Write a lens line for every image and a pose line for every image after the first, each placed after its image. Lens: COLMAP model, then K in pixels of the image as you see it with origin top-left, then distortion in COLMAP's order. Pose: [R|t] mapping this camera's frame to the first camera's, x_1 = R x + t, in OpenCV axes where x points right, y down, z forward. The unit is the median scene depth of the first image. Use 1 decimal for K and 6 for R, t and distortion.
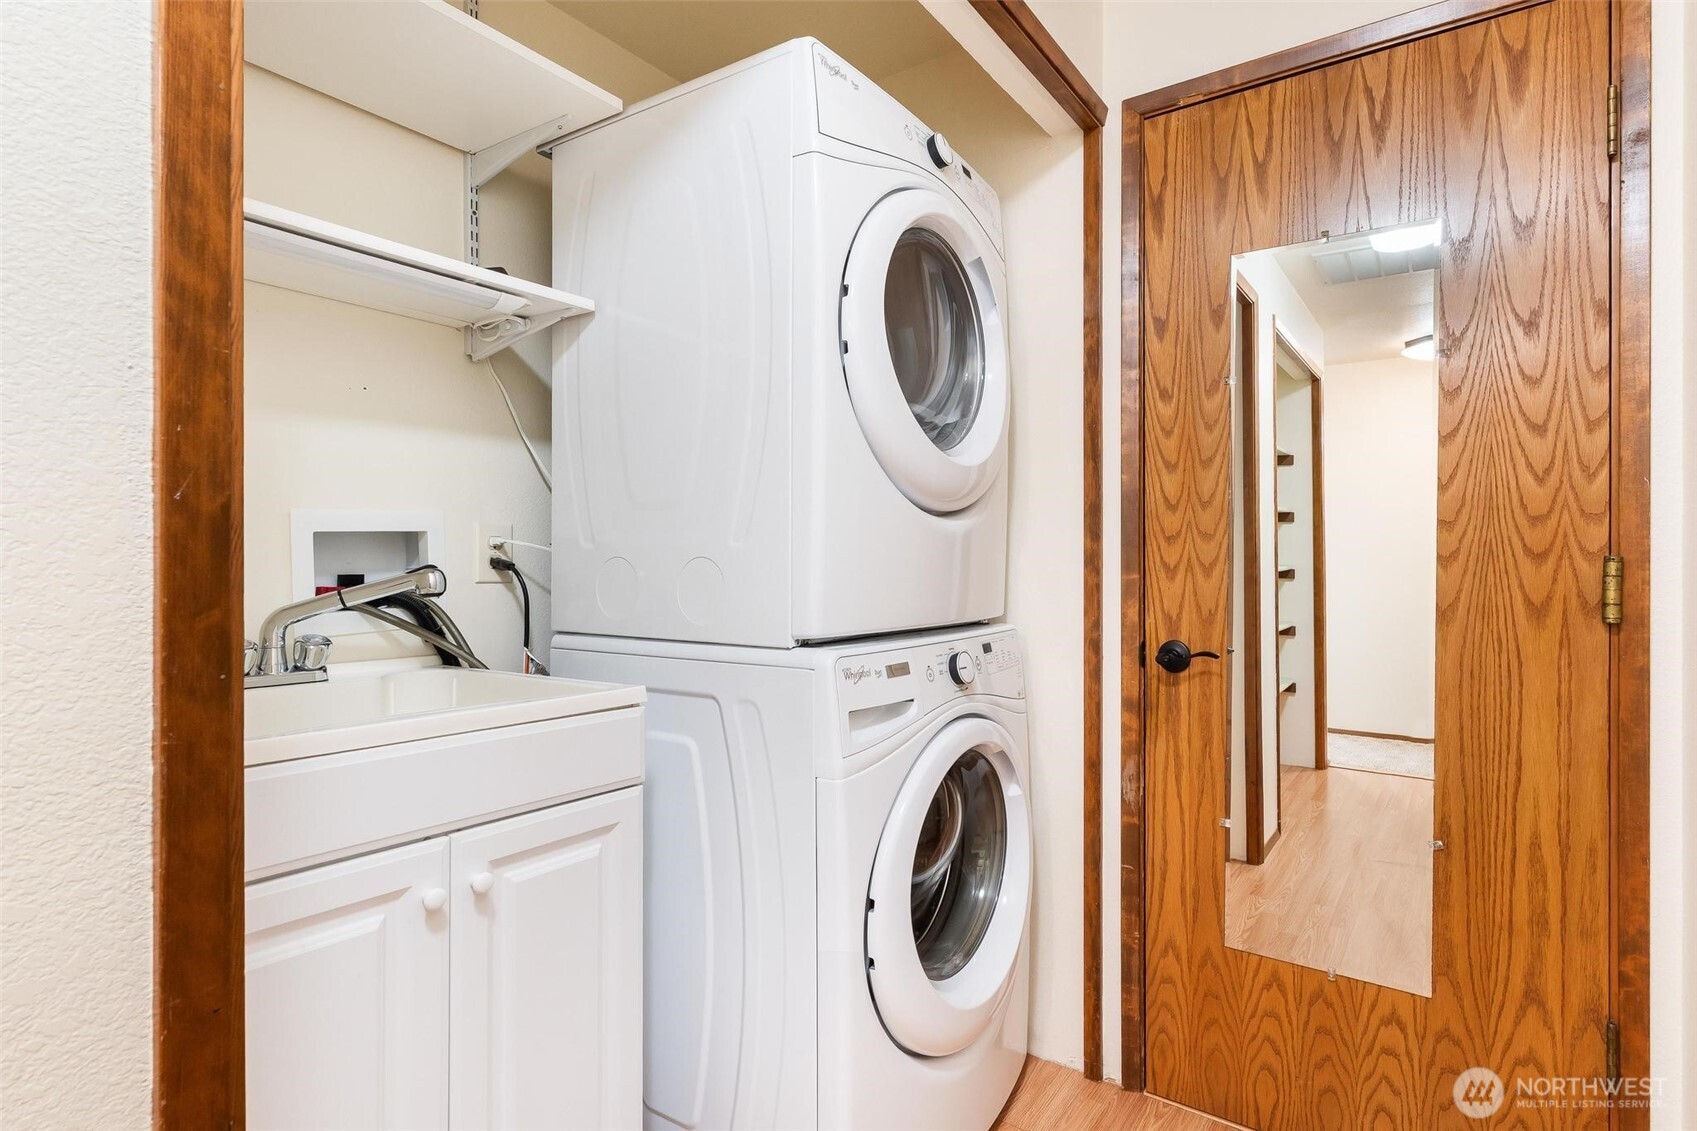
lens RADIAL K [[934.4, 0, 854.1], [0, 934.4, 572.2], [0, 0, 1]] dist [0.001031, 0.000043]
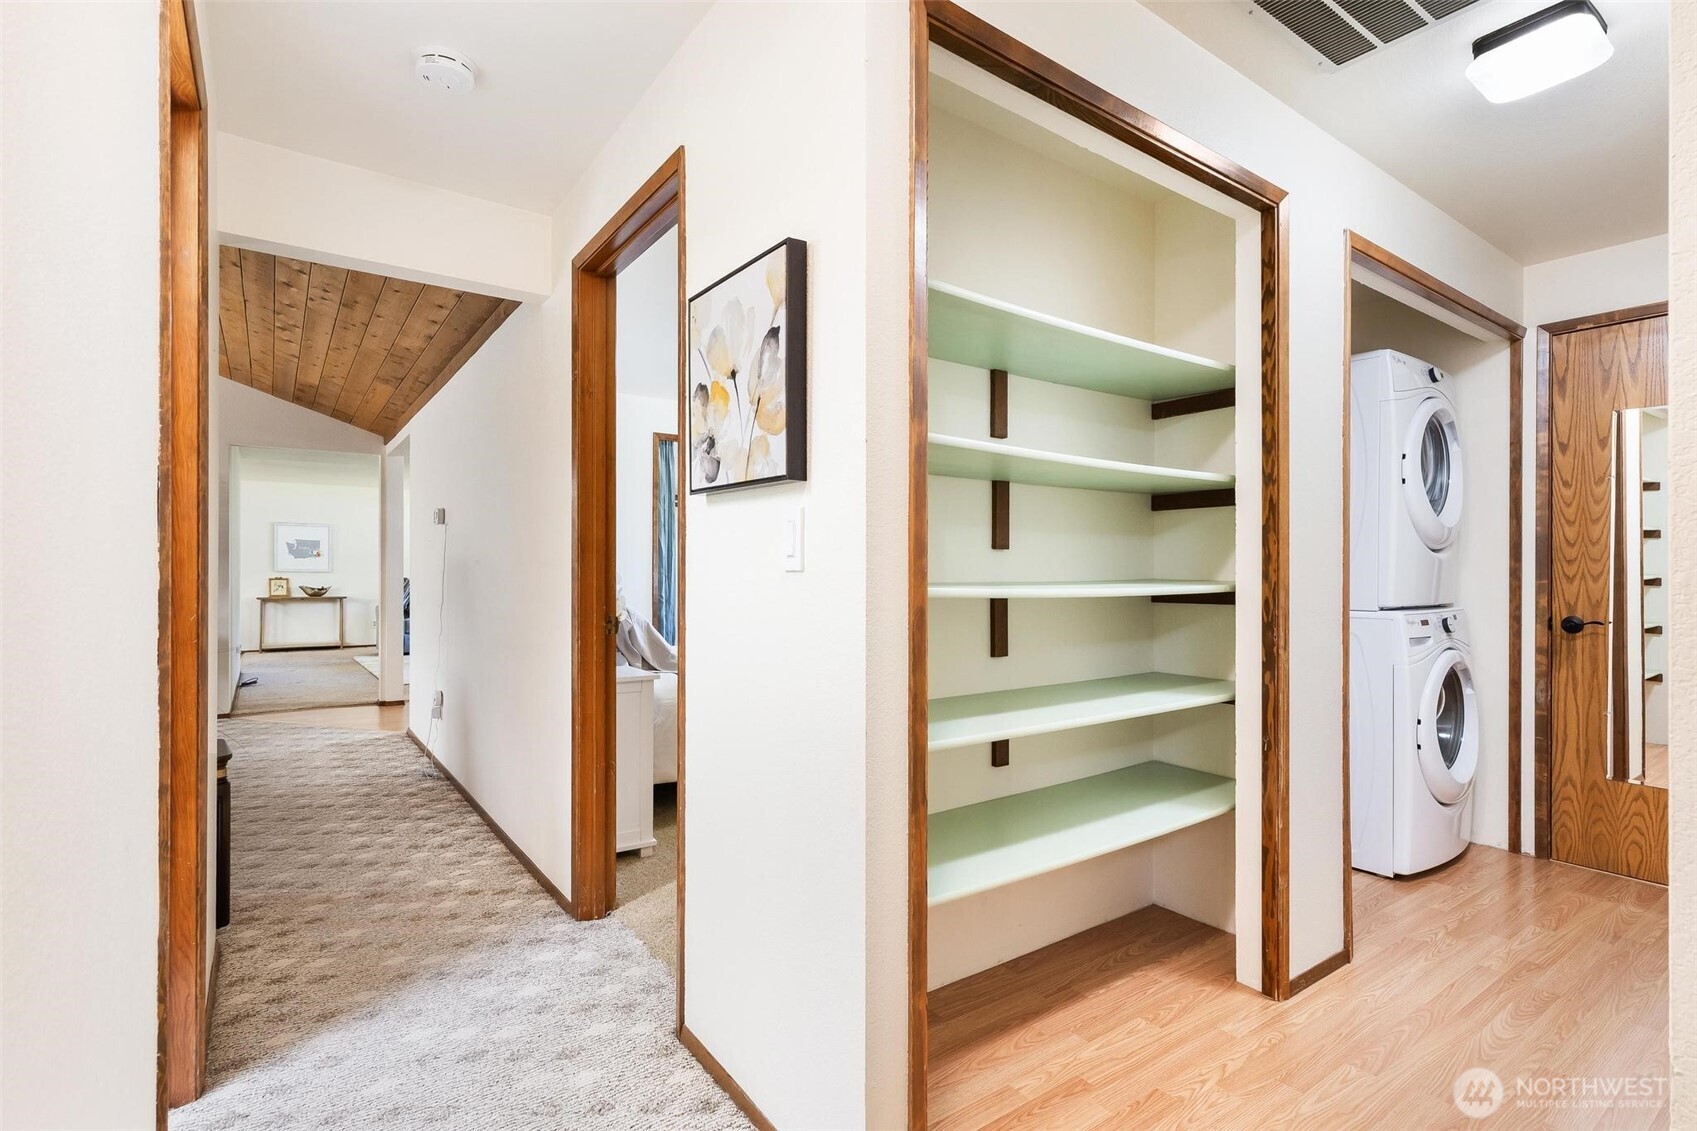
lens RADIAL K [[819.1, 0, 835.4], [0, 819.1, 573.7], [0, 0, 1]] dist [-0.000107, 0.000371]
pose [[0.938576, 0.005093, -0.345036, -0.469280], [-0.006051, 0.999980, -0.001701, -0.000034], [0.345020, 0.003684, 0.938588, -1.031409]]
